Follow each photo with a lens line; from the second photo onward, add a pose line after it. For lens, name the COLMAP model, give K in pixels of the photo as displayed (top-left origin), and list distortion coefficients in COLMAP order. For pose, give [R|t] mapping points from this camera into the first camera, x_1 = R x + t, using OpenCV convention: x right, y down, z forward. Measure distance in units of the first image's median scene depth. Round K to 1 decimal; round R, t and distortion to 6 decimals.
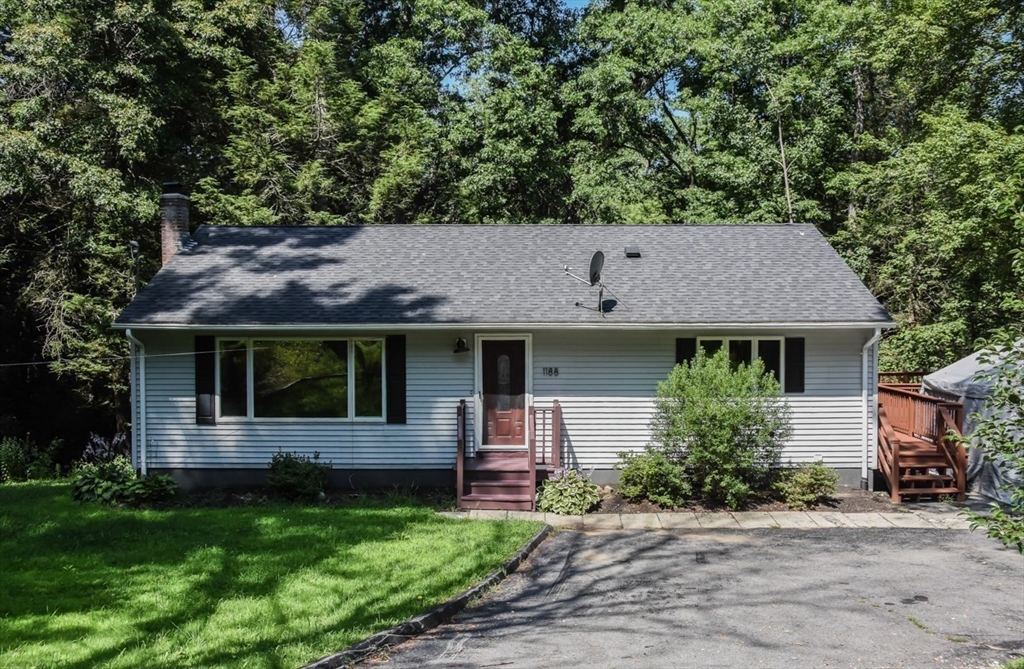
lens RADIAL K [[997.2, 0, 512.1], [0, 997.2, 333.8], [0, 0, 1]] dist [-0.037204, 0.000000]
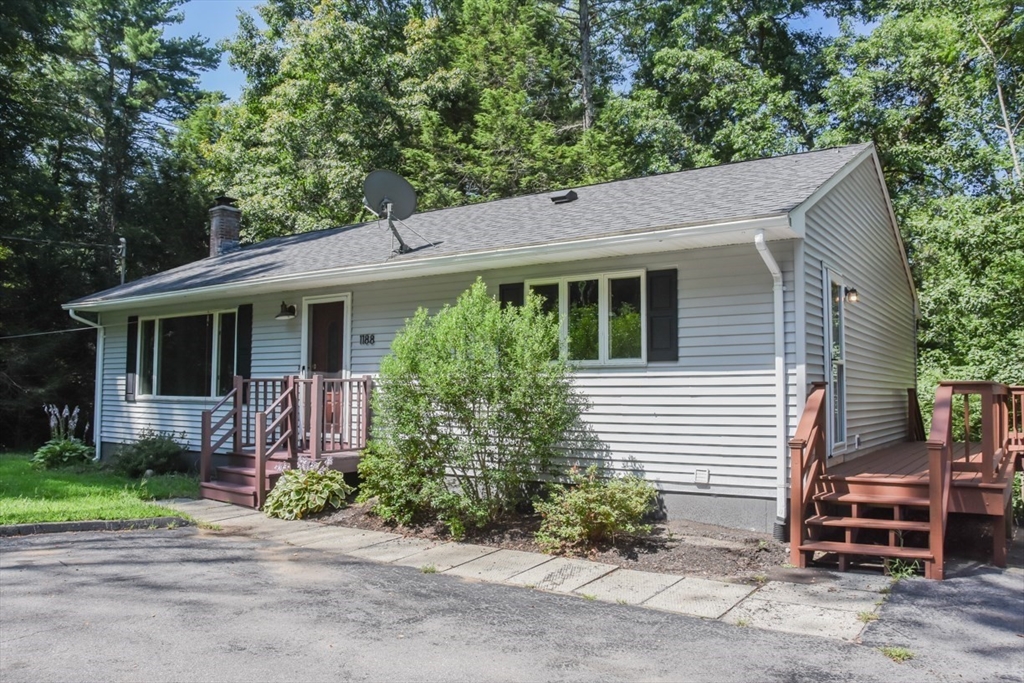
lens RADIAL K [[797.7, 0, 518.2], [0, 797.7, 341.3], [0, 0, 1]] dist [-0.159137, 0.108790]
pose [[0.830541, -0.029495, -0.556177, 0.474264], [-0.027543, 0.995200, -0.093908, 0.093189], [0.556277, 0.093313, 0.825741, 0.561164]]
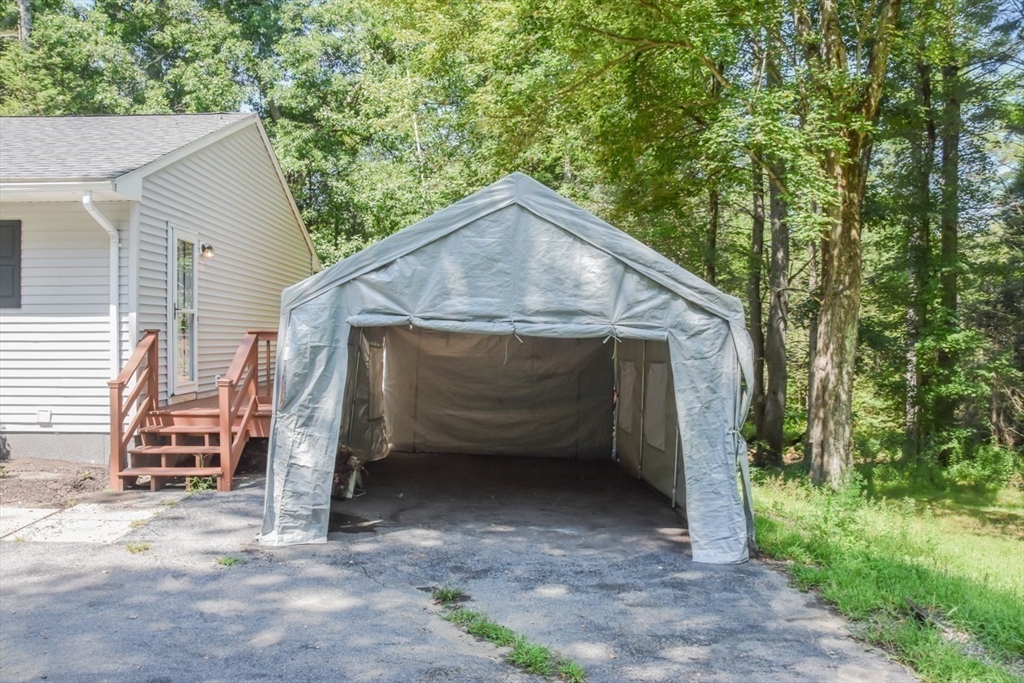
lens RADIAL K [[797.7, 0, 519.8], [0, 797.7, 349.8], [0, 0, 1]] dist [-0.159137, 0.108790]
pose [[0.999328, 0.005063, 0.036290, 0.584573], [-0.004402, 0.999823, -0.018286, 0.091251], [-0.036376, 0.018114, 0.999174, 0.519223]]
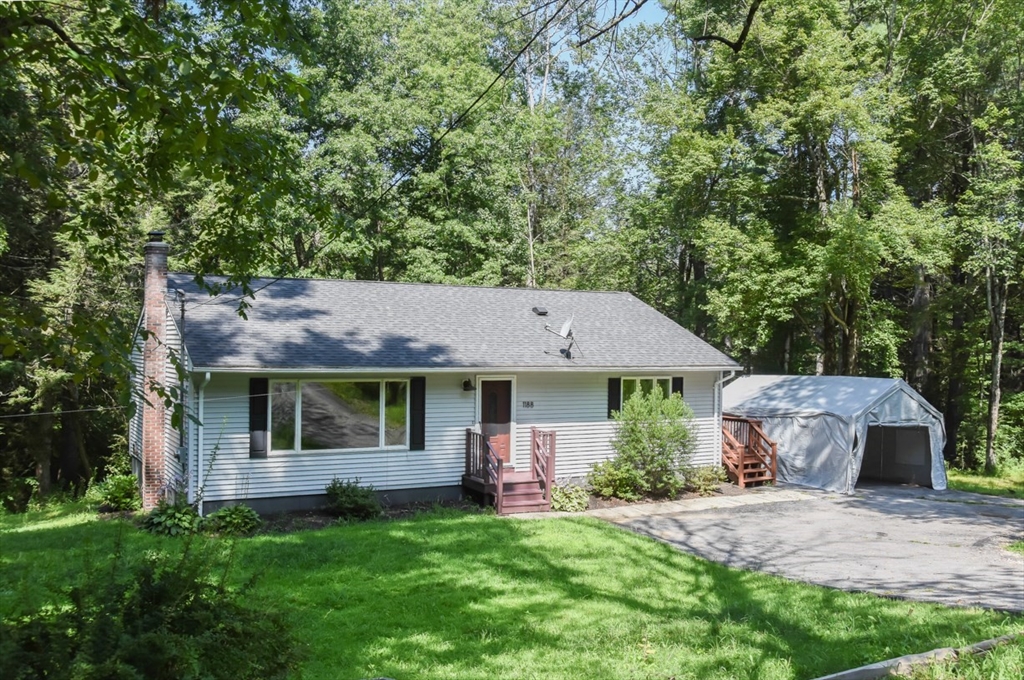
lens RADIAL K [[955.7, 0, 517.4], [0, 955.7, 341.2], [0, 0, 1]] dist [-0.073233, 0.000000]
pose [[0.865622, 0.013691, 0.500511, -0.592244], [0.002104, 0.999518, -0.030980, -0.005571], [-0.500694, 0.027870, 0.865176, -0.063141]]
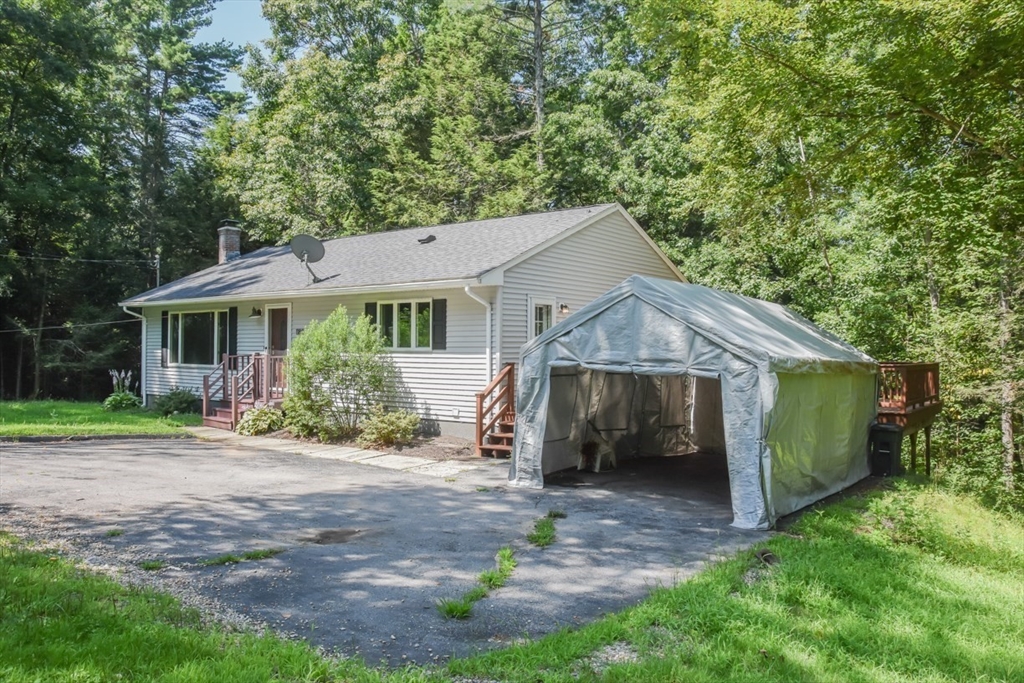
lens RADIAL K [[797.7, 0, 519.2], [0, 797.7, 337.8], [0, 0, 1]] dist [-0.159137, 0.108790]
pose [[0.801898, -0.001269, -0.597459, 0.869330], [-0.028242, 0.998799, -0.040026, 0.078030], [0.596793, 0.048970, 0.800900, 0.357862]]
